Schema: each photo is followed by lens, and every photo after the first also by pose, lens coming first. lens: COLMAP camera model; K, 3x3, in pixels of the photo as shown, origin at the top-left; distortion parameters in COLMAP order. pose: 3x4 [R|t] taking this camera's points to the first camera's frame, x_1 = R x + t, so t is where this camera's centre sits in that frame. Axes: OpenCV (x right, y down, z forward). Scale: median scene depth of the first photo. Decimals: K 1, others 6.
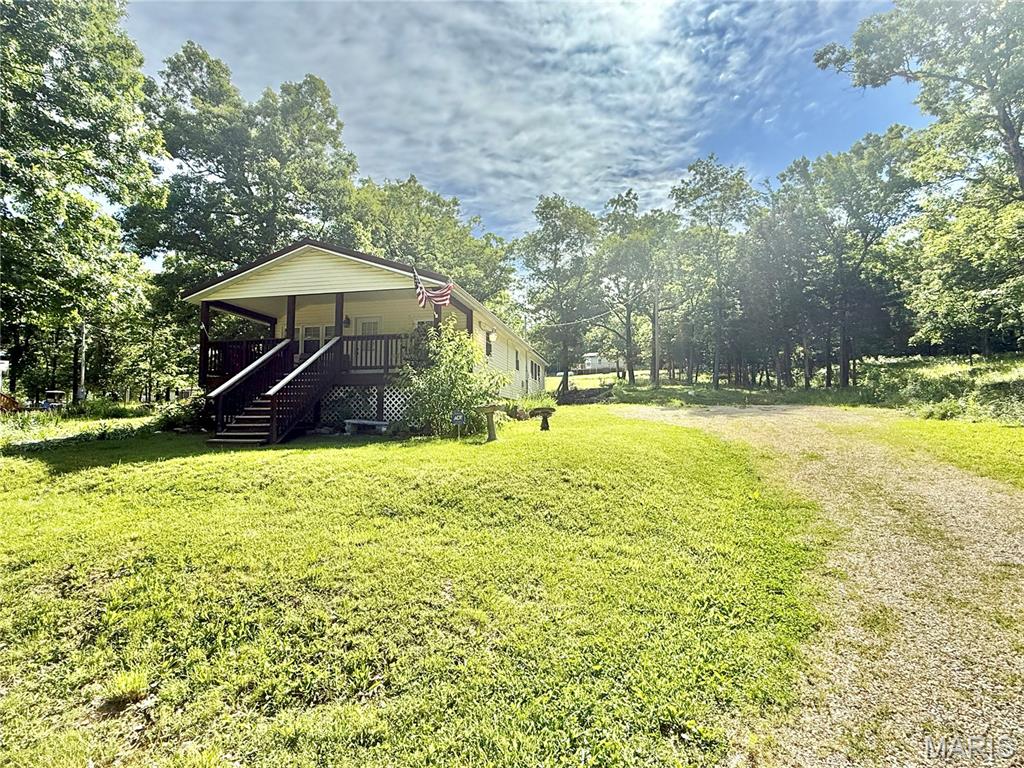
lens RADIAL K [[509.1, 0, 512.7], [0, 509.1, 383.4], [0, 0, 1]] dist [-0.002062, -0.000189]
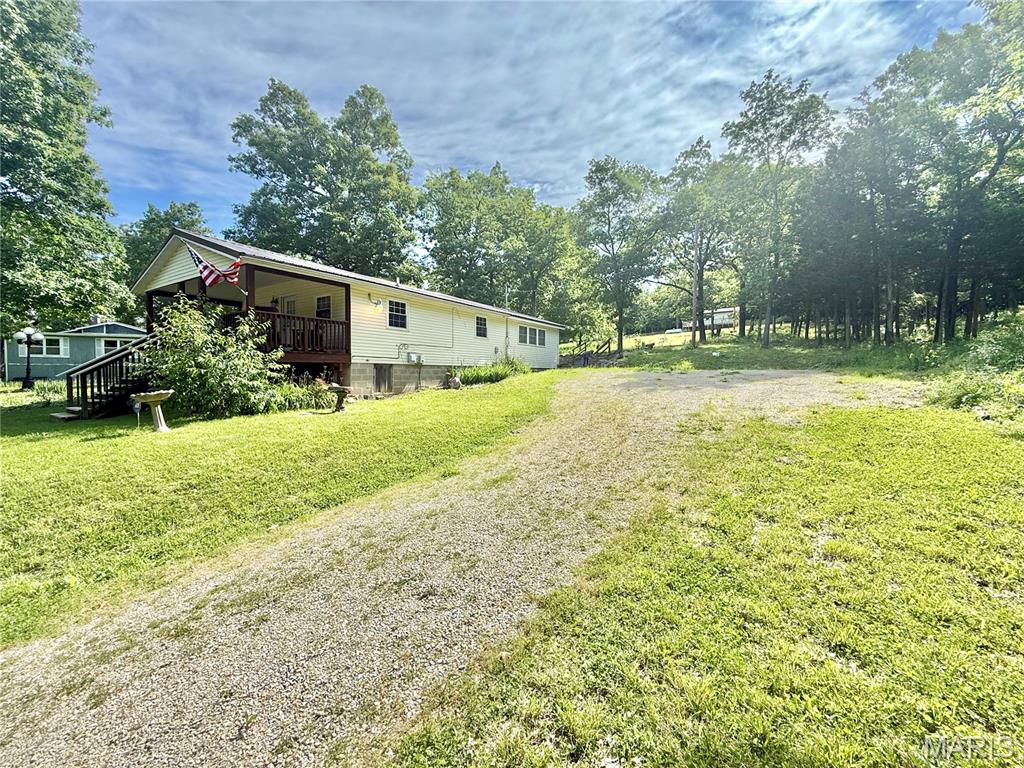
lens RADIAL K [[409.7, 0, 511.3], [0, 409.7, 380.6], [0, 0, 1]] dist [0.003005, 0.000055]
pose [[0.936506, 0.010991, -0.350480, 0.198582], [0.023207, 0.995375, 0.093224, -0.008407], [0.349884, -0.095439, 0.931919, 0.132009]]
